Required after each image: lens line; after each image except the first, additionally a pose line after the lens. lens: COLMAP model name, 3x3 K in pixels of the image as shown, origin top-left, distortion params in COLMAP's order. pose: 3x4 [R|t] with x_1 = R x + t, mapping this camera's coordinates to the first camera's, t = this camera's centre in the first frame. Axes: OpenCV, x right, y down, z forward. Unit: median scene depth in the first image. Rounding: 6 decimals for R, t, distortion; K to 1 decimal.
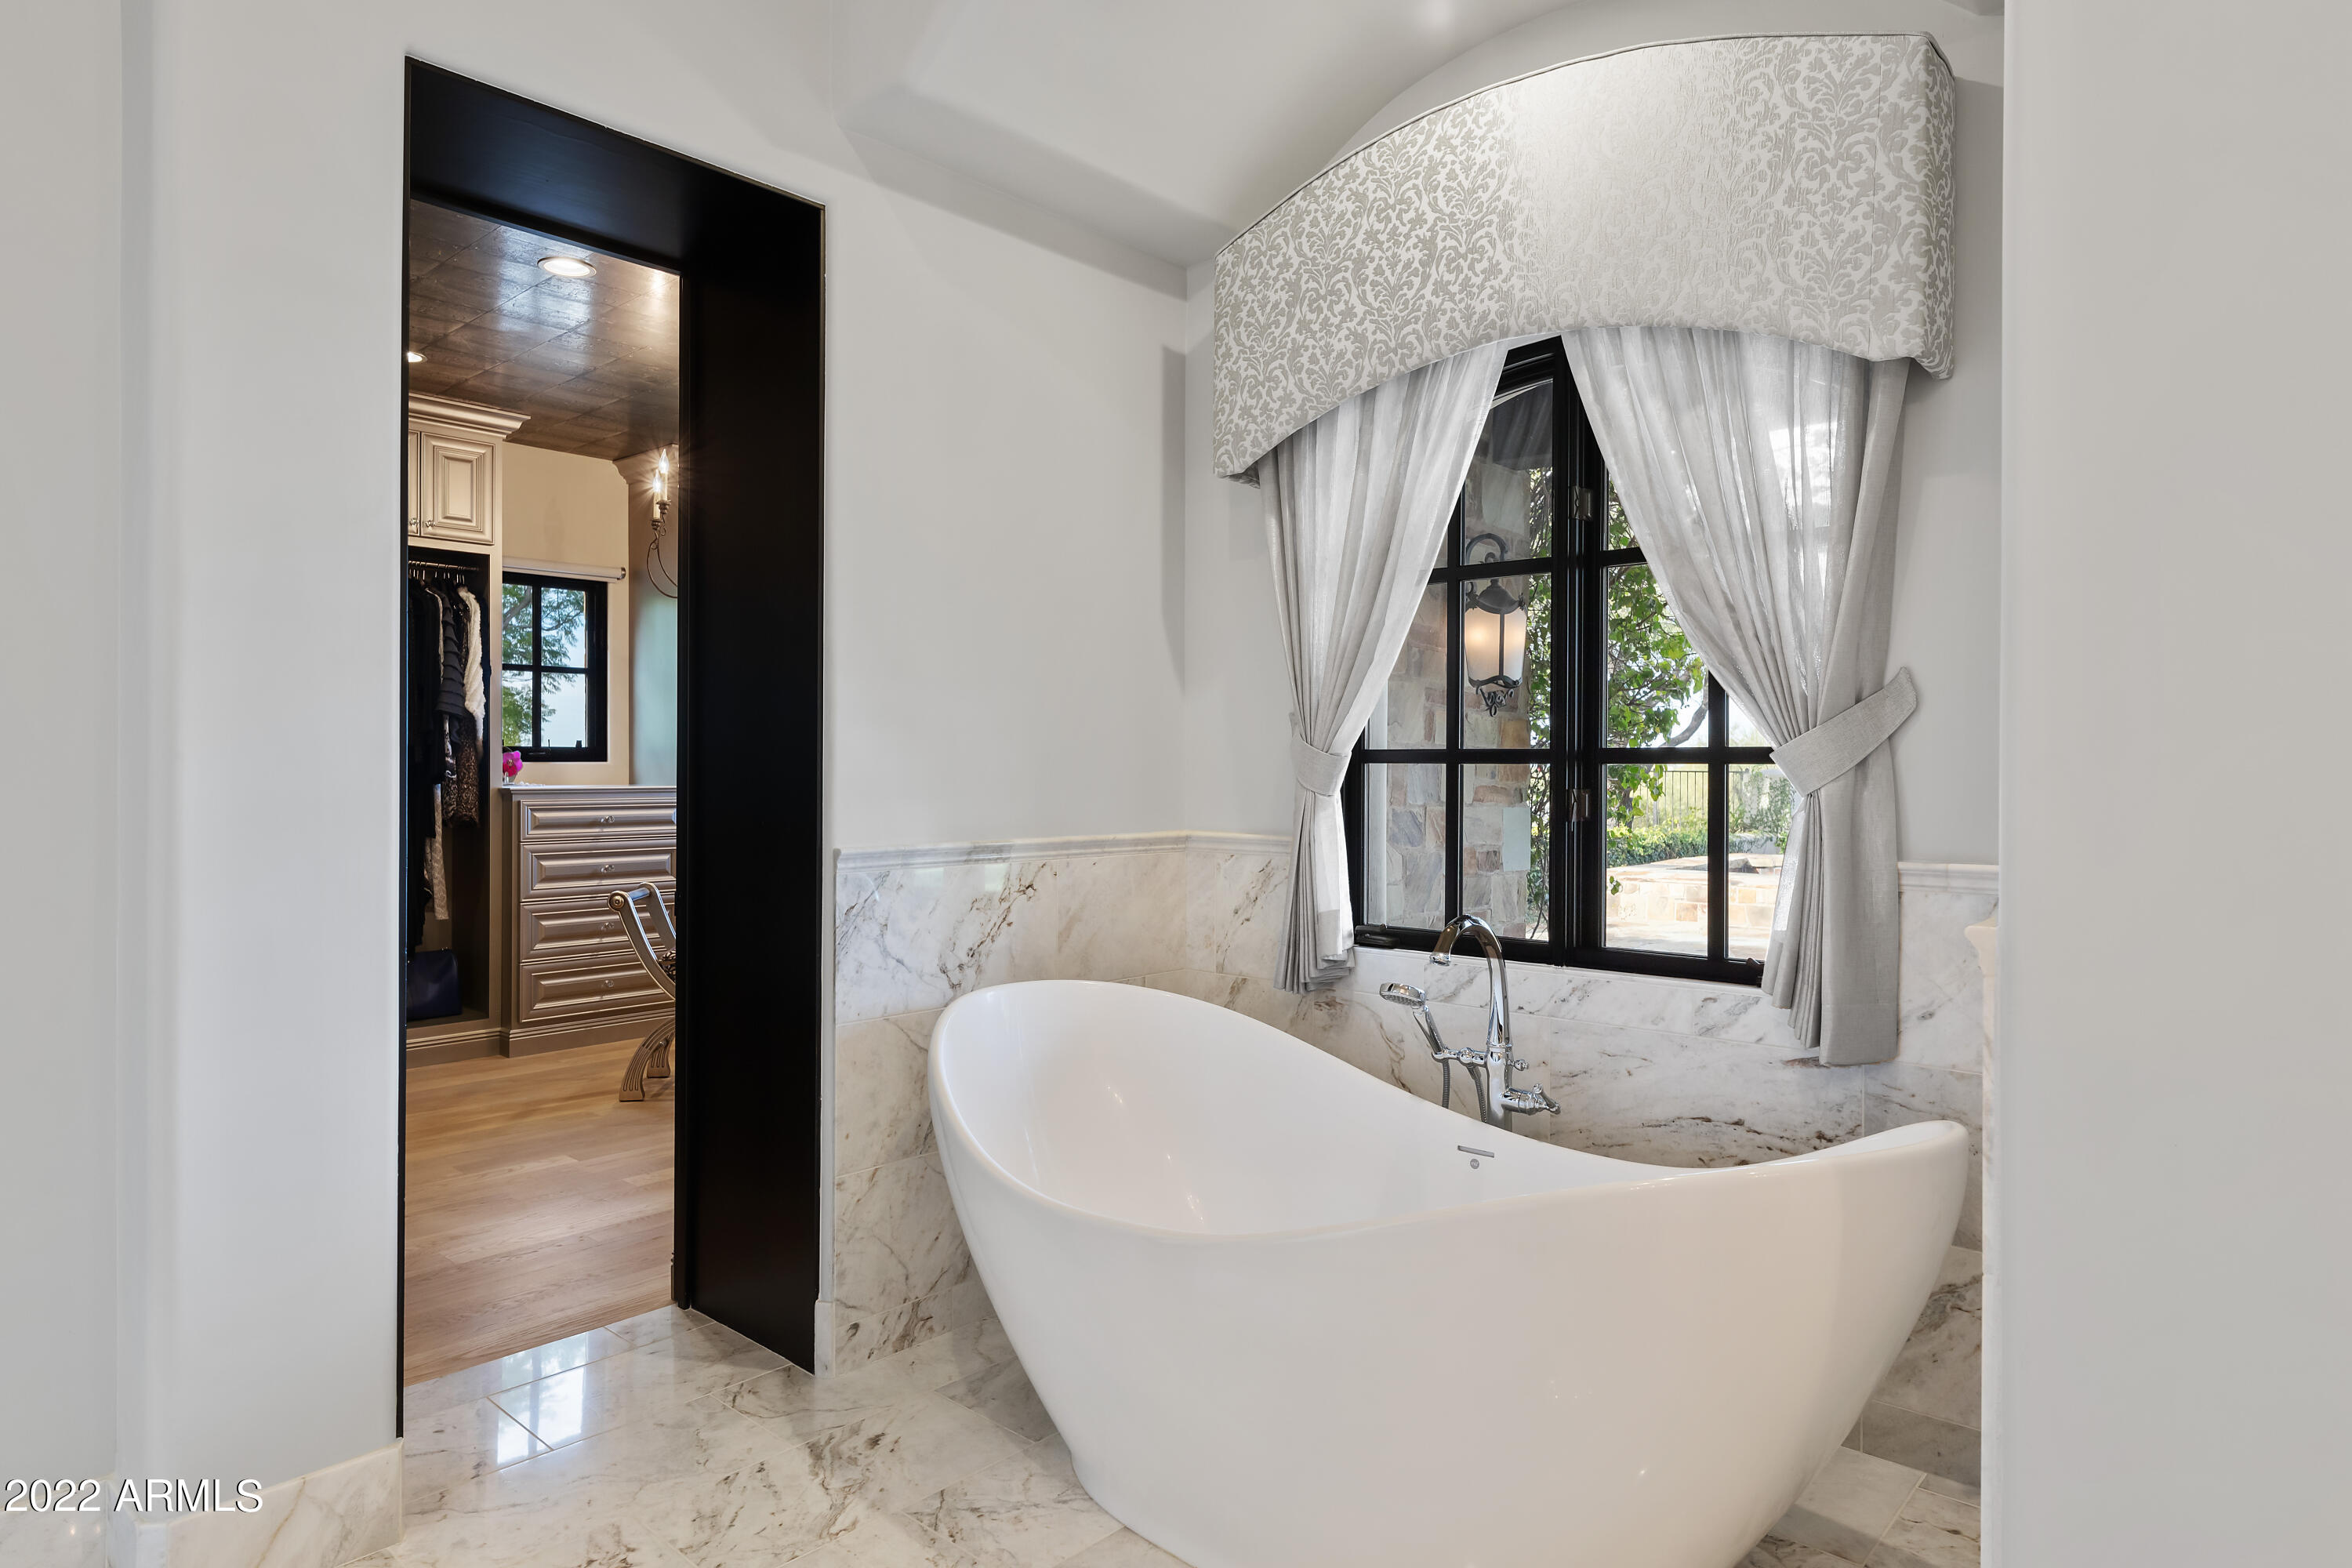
lens RADIAL K [[1390.8, 0, 1179.9], [0, 1390.8, 773.2], [0, 0, 1]] dist [0.005868, 0.000446]
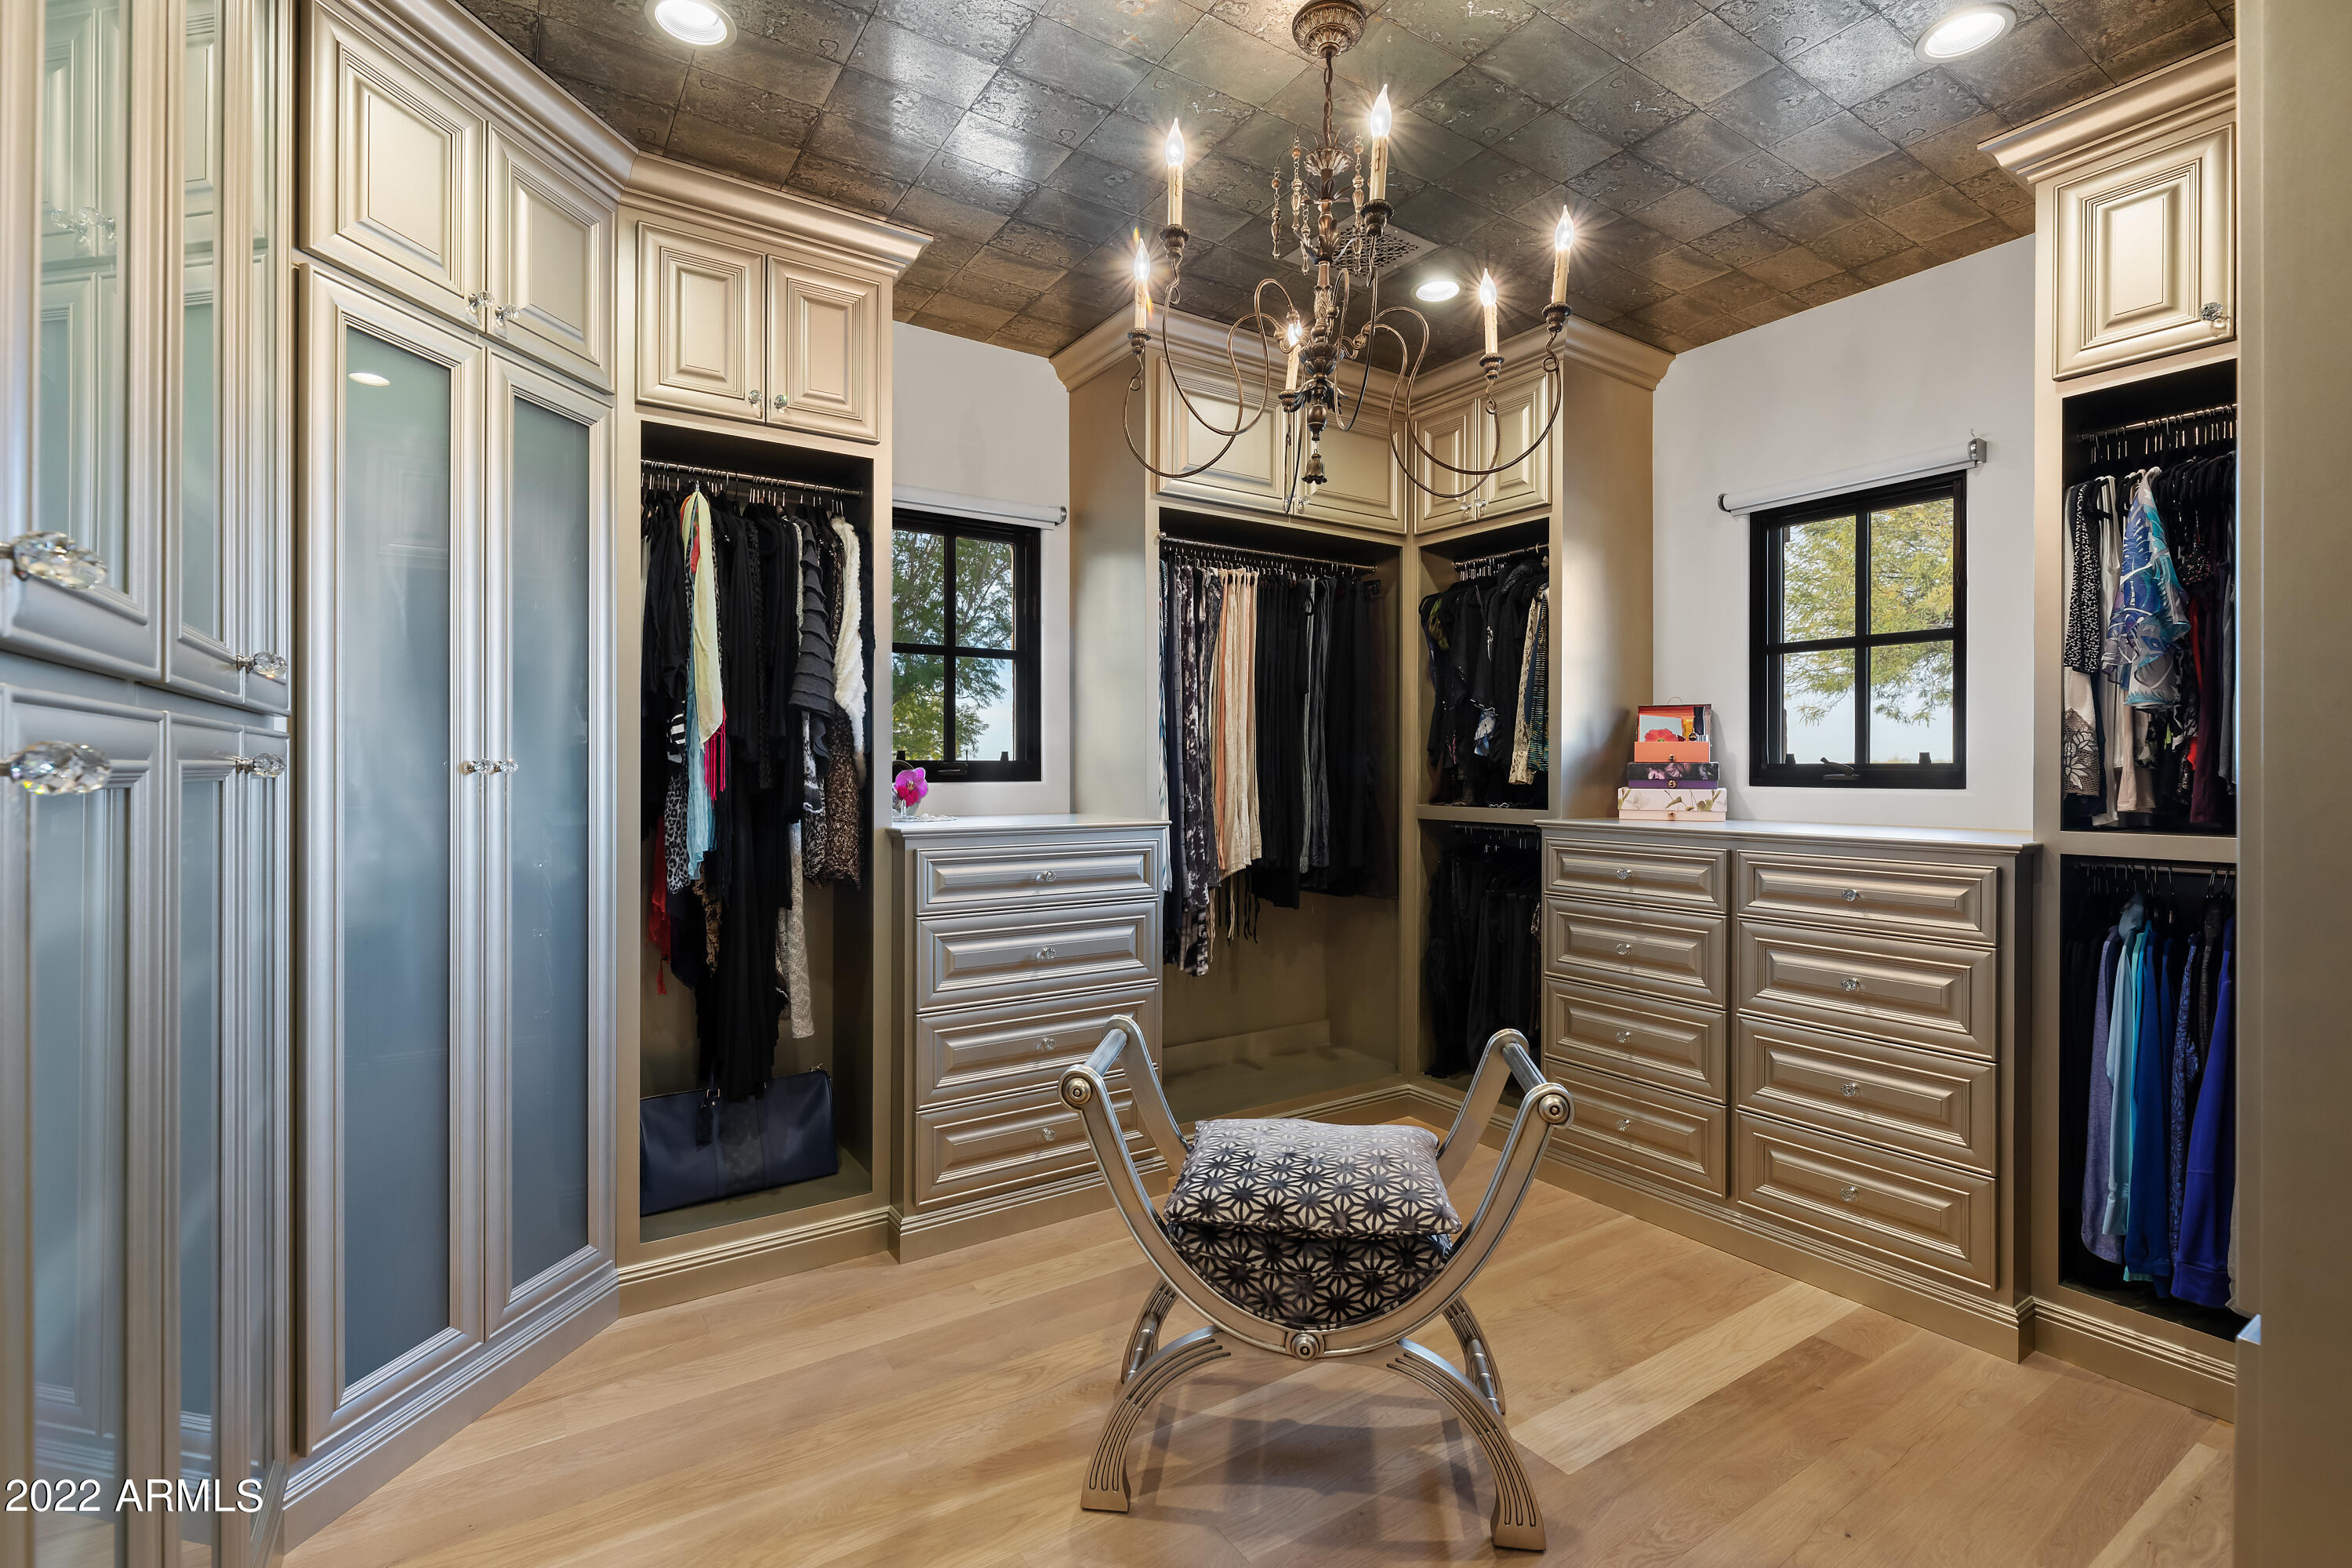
lens RADIAL K [[1076.3, 0, 1176.0], [0, 1076.3, 776.0], [0, 0, 1]] dist [-0.000825, -0.000036]
pose [[0.968628, 0.001170, -0.248513, -0.240908], [-0.000393, 0.999995, 0.003176, -0.014638], [0.248515, -0.002979, 0.968623, 0.560952]]
